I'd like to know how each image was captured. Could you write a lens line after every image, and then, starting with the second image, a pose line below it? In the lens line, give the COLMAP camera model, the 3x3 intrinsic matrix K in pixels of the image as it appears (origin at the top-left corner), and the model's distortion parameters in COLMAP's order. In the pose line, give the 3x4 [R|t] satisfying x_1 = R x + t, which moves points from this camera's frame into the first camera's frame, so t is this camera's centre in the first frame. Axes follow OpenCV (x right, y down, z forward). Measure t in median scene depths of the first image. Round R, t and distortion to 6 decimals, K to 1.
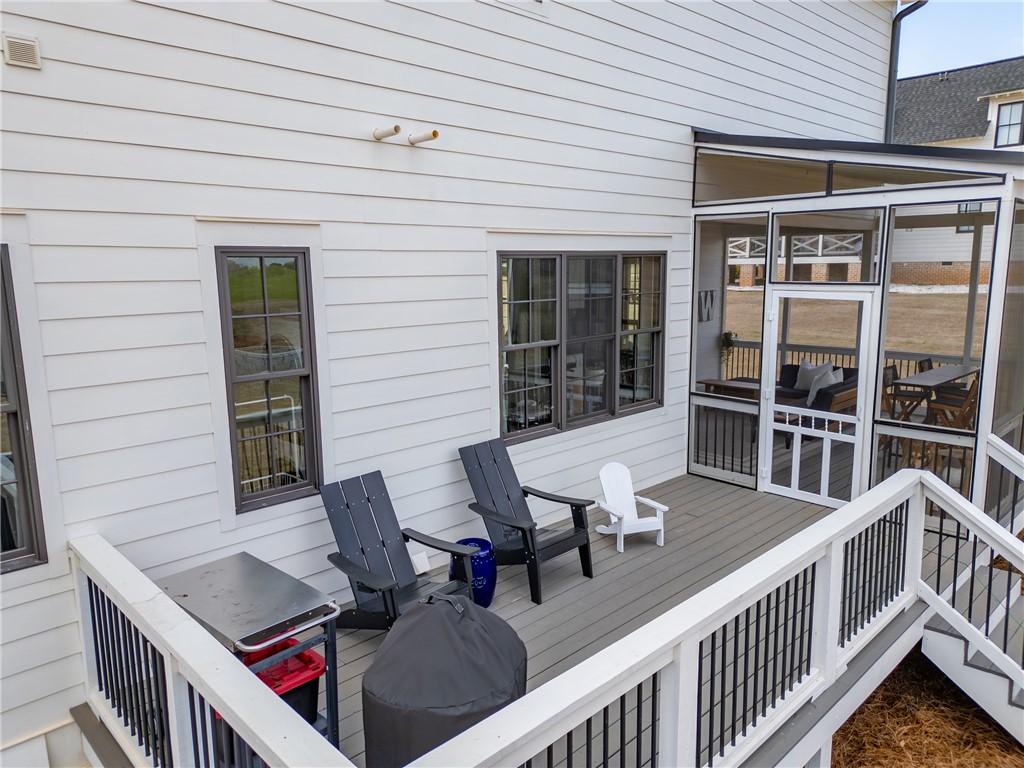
lens RADIAL K [[726.8, 0, 512.0], [0, 726.8, 384.0], [0, 0, 1]] dist [-0.036221, 0.002679]
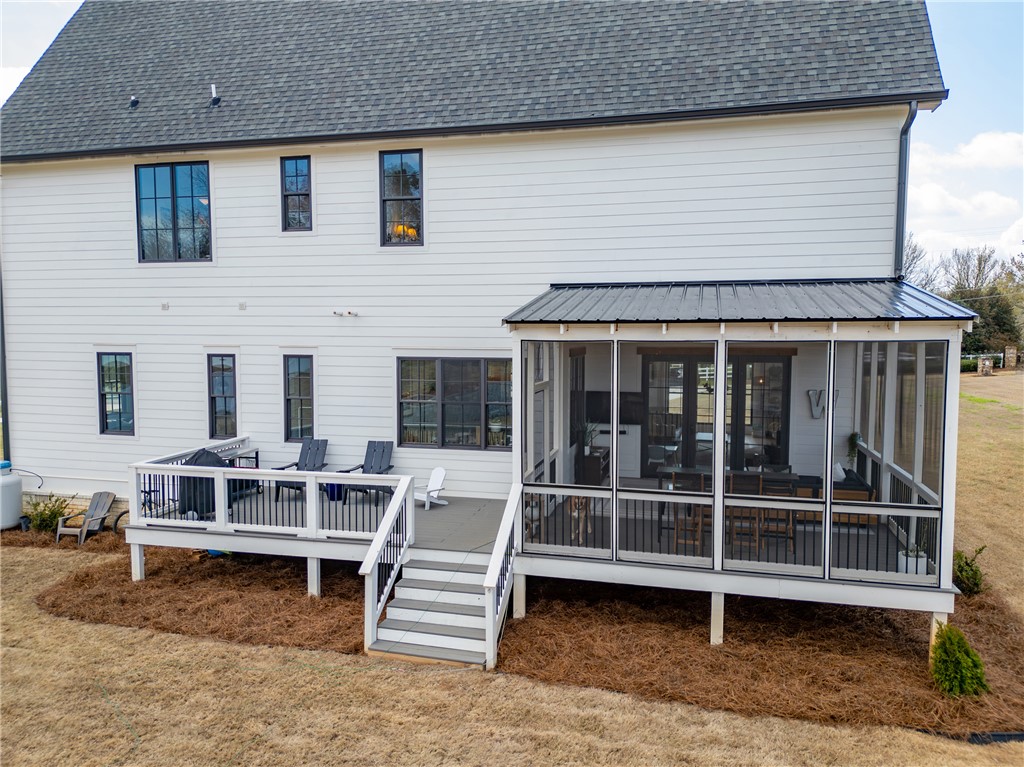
lens RADIAL K [[726.8, 0, 512.0], [0, 726.8, 383.5], [0, 0, 1]] dist [-0.036221, 0.002679]
pose [[0.522548, 0.076628, -0.849160, 2.097942], [-0.144021, 0.989574, 0.000672, -0.154638], [0.840358, 0.121946, 0.528136, 0.116978]]
